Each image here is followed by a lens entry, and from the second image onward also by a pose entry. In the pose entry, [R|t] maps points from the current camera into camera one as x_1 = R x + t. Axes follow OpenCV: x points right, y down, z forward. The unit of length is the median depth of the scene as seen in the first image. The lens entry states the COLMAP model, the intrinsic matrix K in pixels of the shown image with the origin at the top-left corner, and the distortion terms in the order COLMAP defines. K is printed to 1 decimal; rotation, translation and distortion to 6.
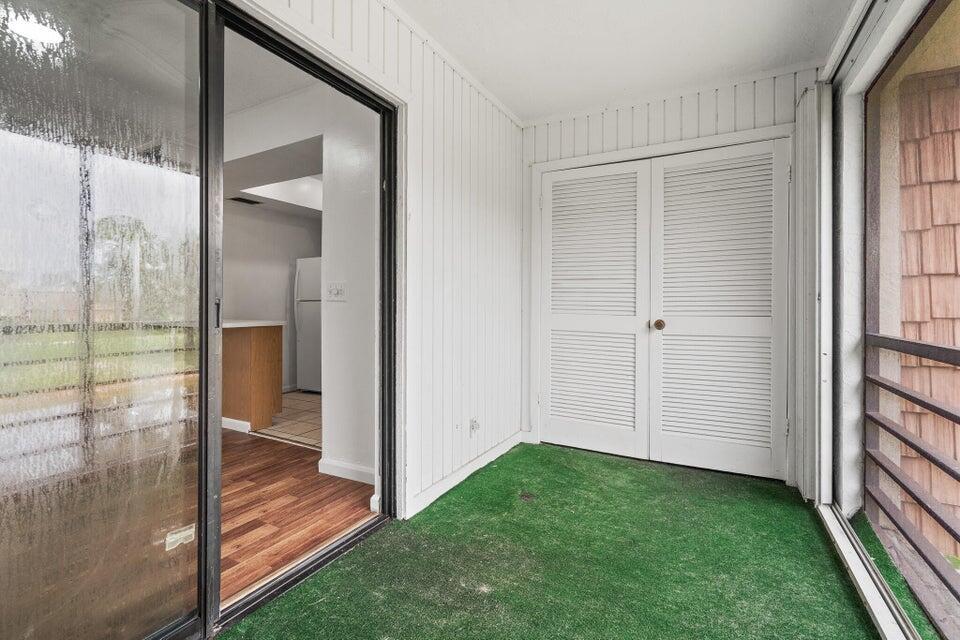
lens RADIAL K [[439.0, 0, 480.2], [0, 439.0, 305.5], [0, 0, 1]] dist [-0.004201, 0.003003]
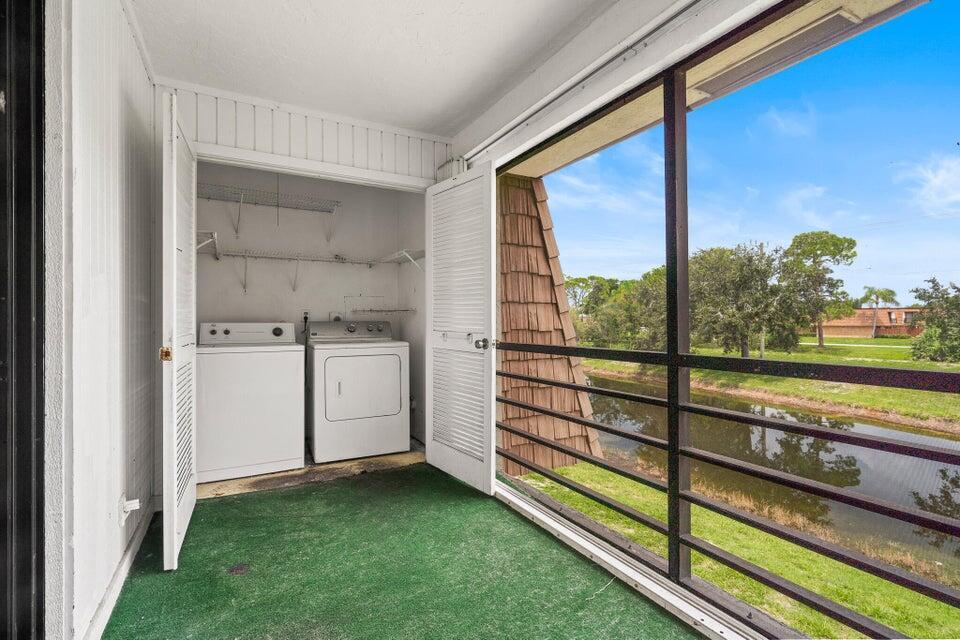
lens RADIAL K [[439.0, 0, 476.1], [0, 439.0, 312.8], [0, 0, 1]] dist [-0.004201, 0.003003]
pose [[0.539682, 0.007978, 0.841831, -0.367339], [0.007871, 0.999864, -0.014522, -0.006777], [-0.841832, 0.014463, 0.539546, 0.243799]]
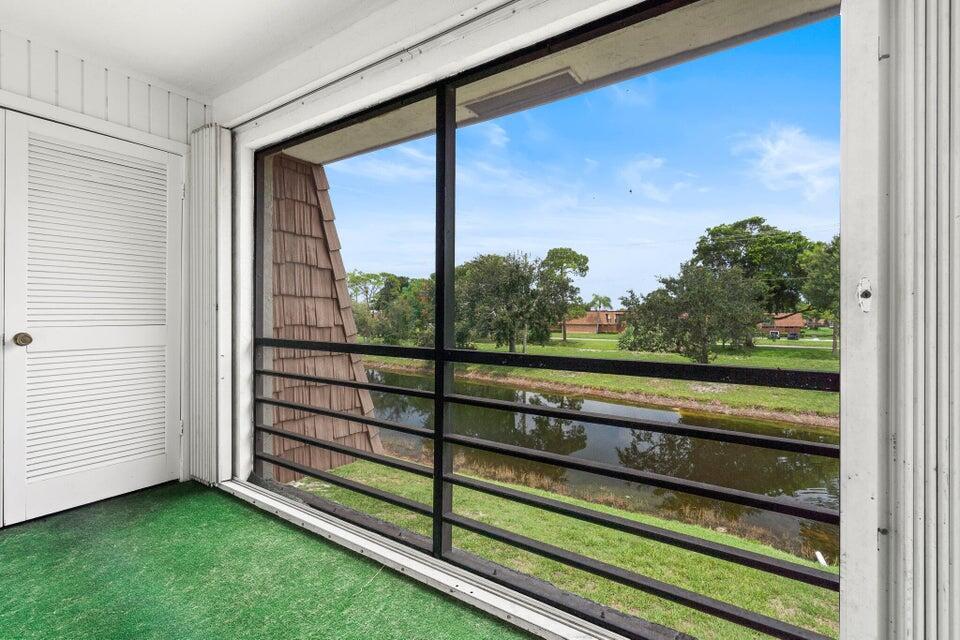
lens RADIAL K [[439.0, 0, 478.0], [0, 439.0, 319.8], [0, 0, 1]] dist [-0.004201, 0.003003]
pose [[0.101402, -0.008653, 0.994808, -0.350189], [-0.012743, 0.999869, 0.009996, -0.008970], [-0.994764, -0.013690, 0.101279, 0.211066]]
